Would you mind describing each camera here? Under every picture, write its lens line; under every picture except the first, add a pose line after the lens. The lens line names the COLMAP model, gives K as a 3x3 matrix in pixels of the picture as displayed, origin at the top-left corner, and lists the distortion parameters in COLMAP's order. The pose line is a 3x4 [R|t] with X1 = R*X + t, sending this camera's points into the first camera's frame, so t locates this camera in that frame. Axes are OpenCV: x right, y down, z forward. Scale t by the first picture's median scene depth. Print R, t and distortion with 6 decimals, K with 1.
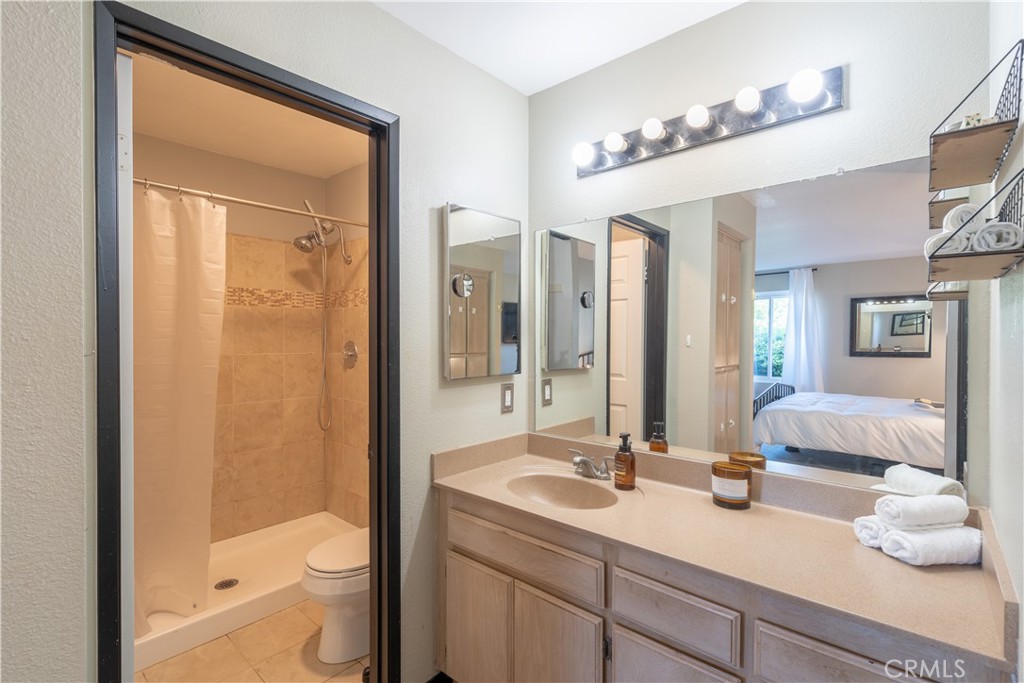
lens RADIAL K [[475.7, 0, 521.5], [0, 475.7, 347.7], [0, 0, 1]] dist [-0.004112, 0.000715]
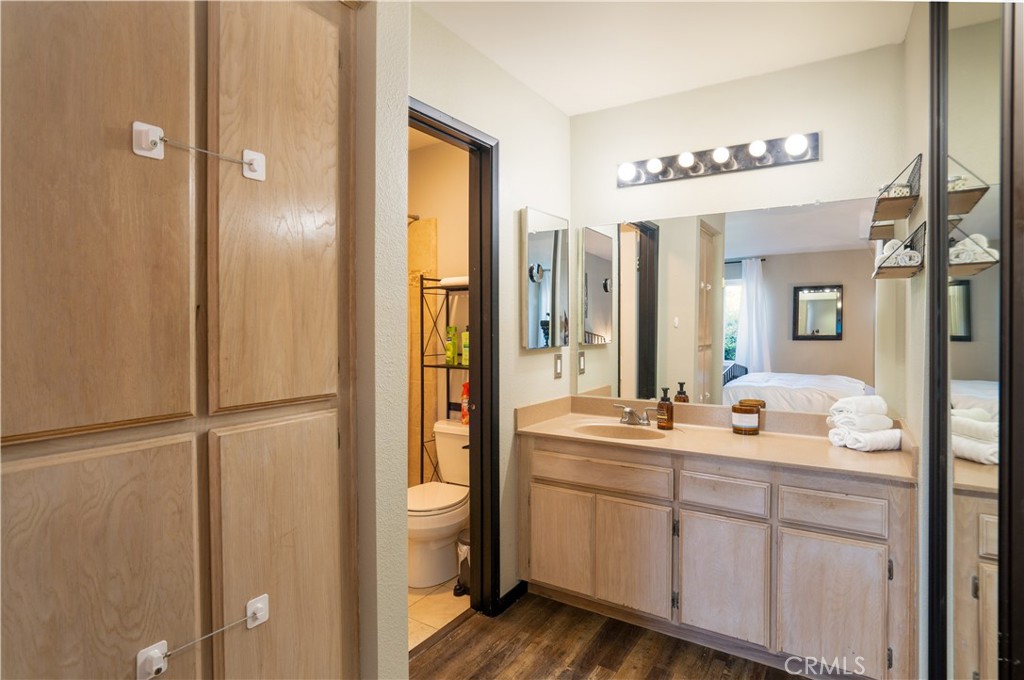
lens RADIAL K [[539.1, 0, 512.0], [0, 539.1, 340.0], [0, 0, 1]] dist [-0.063023, 0.042039]
pose [[0.990001, -0.003099, 0.141025, -0.398975], [0.002586, 0.999989, 0.003819, 0.039769], [-0.141035, -0.003416, 0.989999, -0.396628]]
